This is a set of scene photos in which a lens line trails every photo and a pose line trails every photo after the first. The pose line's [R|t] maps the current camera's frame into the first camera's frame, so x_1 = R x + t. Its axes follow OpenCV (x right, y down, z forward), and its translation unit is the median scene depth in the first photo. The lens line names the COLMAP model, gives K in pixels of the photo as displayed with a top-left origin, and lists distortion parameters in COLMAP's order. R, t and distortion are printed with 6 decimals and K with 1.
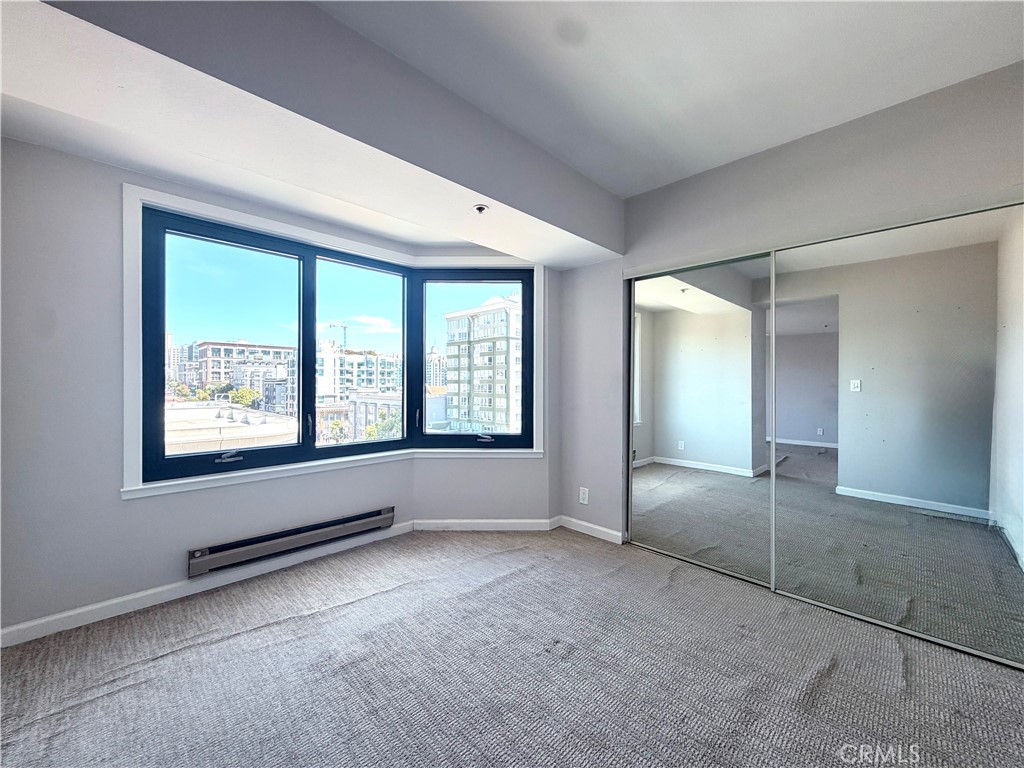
lens RADIAL K [[407.6, 0, 515.4], [0, 407.6, 382.2], [0, 0, 1]] dist [0.000393, 0.001349]
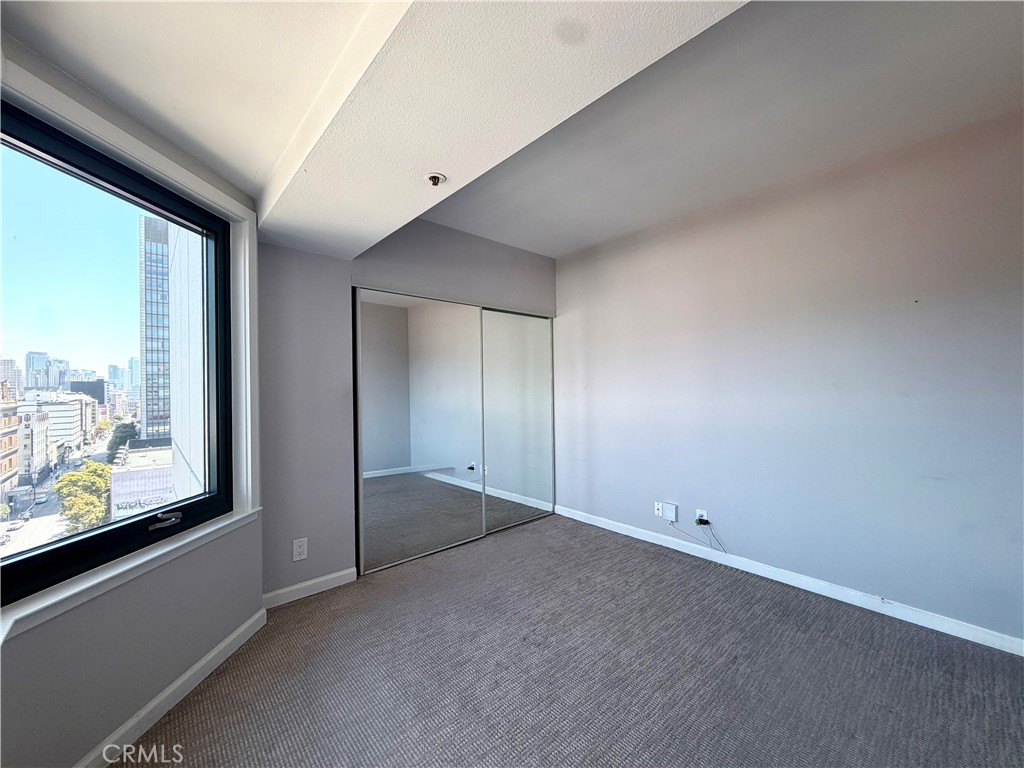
lens RADIAL K [[407.6, 0, 506.5], [0, 407.6, 384.7], [0, 0, 1]] dist [0.000393, 0.001349]
pose [[0.068725, 0.001336, 0.997635, -0.563071], [0.010231, 0.999946, -0.002044, -0.024998], [-0.997583, 0.010347, 0.068708, 0.550018]]
